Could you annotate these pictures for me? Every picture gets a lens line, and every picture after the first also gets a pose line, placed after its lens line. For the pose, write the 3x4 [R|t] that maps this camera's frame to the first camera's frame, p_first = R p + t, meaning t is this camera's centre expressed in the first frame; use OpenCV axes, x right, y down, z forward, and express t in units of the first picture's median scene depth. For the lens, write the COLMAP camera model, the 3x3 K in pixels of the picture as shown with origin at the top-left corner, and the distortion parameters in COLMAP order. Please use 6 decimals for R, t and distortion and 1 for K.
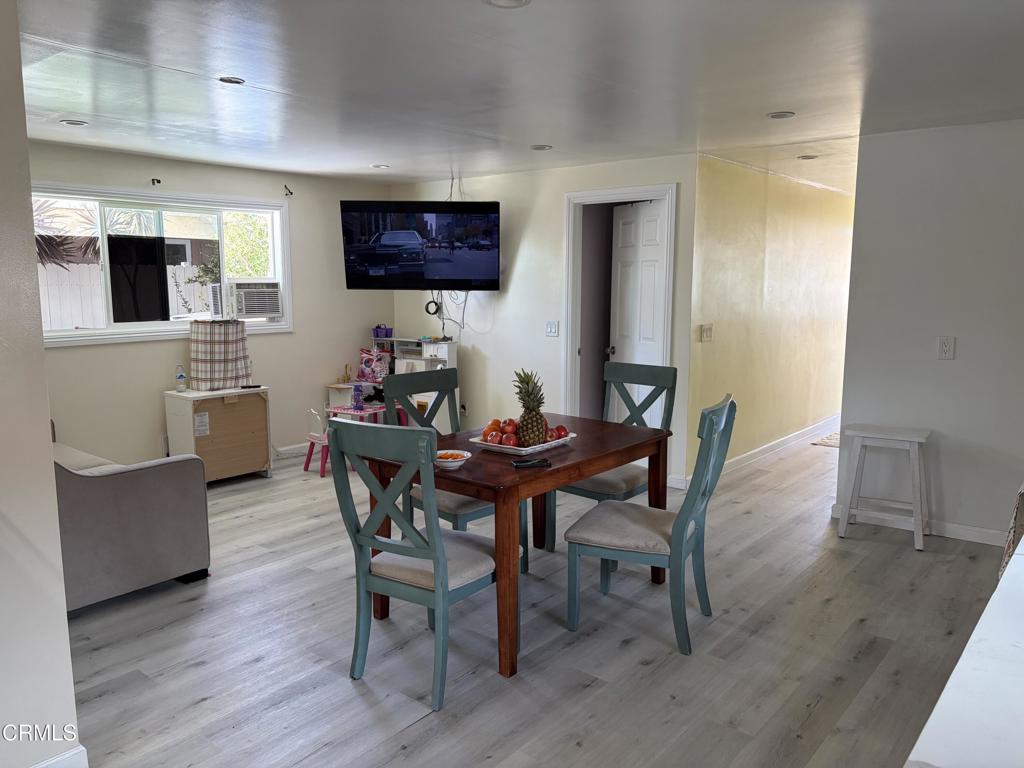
lens RADIAL K [[770.3, 0, 512.0], [0, 770.3, 384.0], [0, 0, 1]] dist [0.078577, -0.092985]
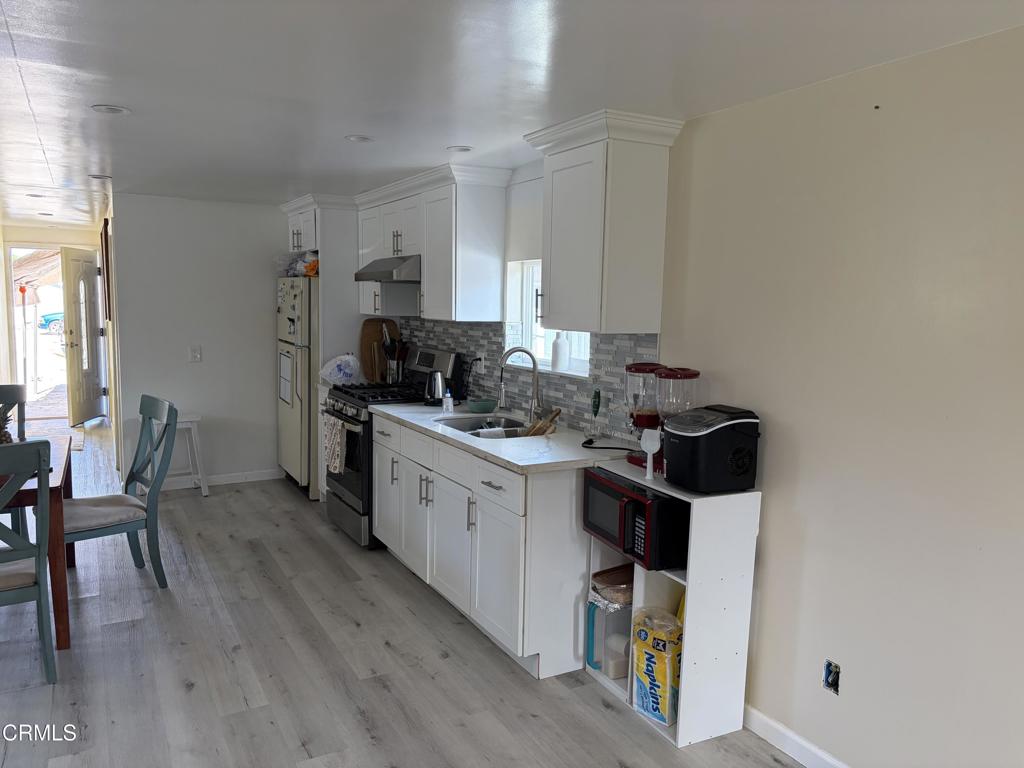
lens RADIAL K [[770.3, 0, 512.0], [0, 770.3, 384.0], [0, 0, 1]] dist [0.078577, -0.092985]
pose [[0.375679, -0.095892, 0.921775, -0.749443], [0.113197, 0.991933, 0.057056, -0.010029], [-0.919811, 0.082907, 0.383503, -0.093479]]
